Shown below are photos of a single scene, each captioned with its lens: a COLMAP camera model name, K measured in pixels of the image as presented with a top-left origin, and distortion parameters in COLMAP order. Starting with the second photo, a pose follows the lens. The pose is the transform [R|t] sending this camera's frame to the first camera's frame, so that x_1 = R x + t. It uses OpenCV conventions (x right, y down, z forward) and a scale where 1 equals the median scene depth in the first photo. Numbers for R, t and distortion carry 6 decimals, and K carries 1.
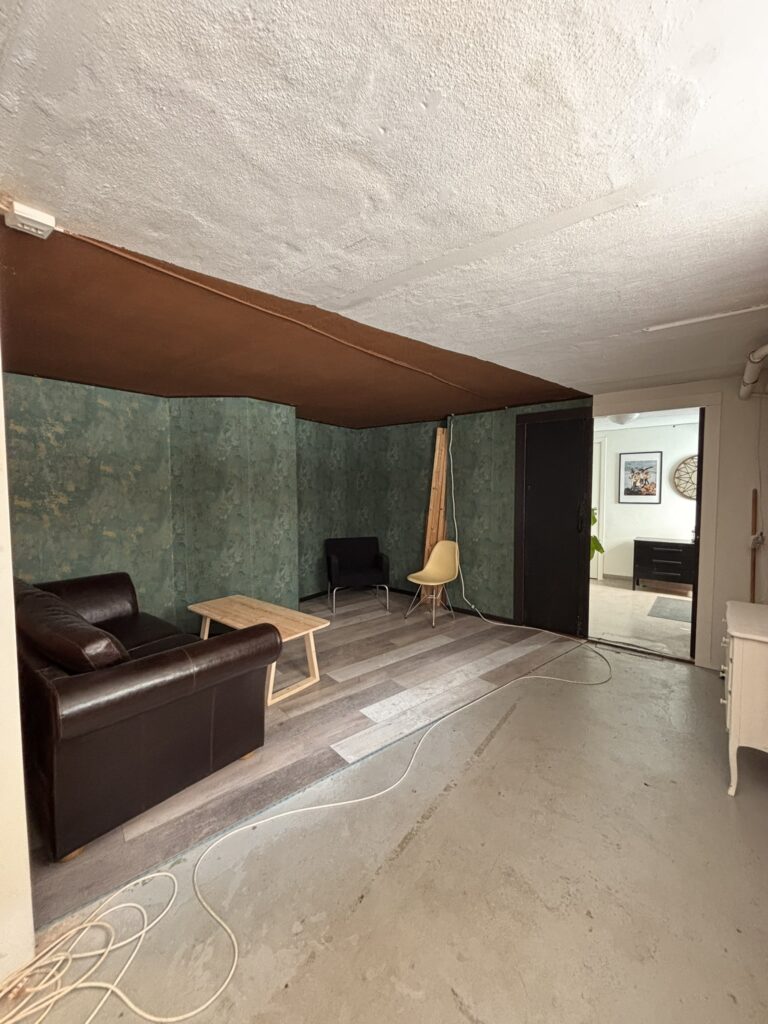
lens RADIAL K [[414.5, 0, 384.0], [0, 414.5, 512.0], [0, 0, 1]] dist [0.008964, -0.000278]
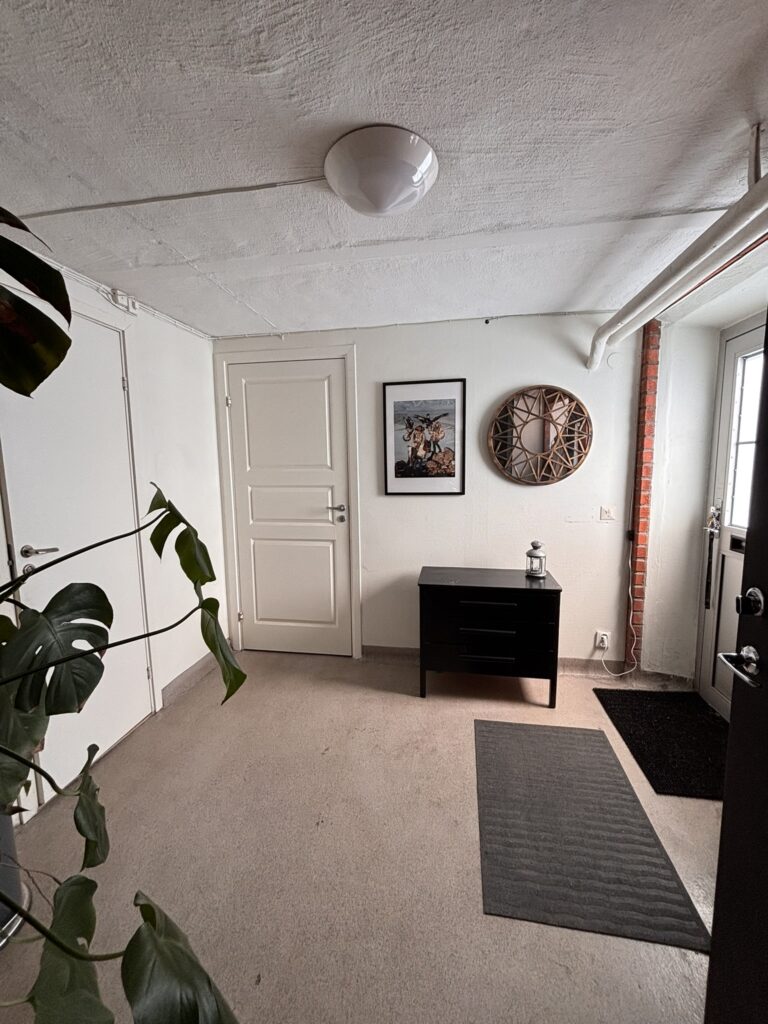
lens RADIAL K [[414.5, 0, 384.0], [0, 414.5, 512.0], [0, 0, 1]] dist [0.008964, -0.000278]
pose [[0.877333, -0.066078, 0.475311, 0.354963], [0.038480, 0.996972, 0.067572, -0.034105], [-0.478336, -0.040993, 0.877219, 0.617703]]
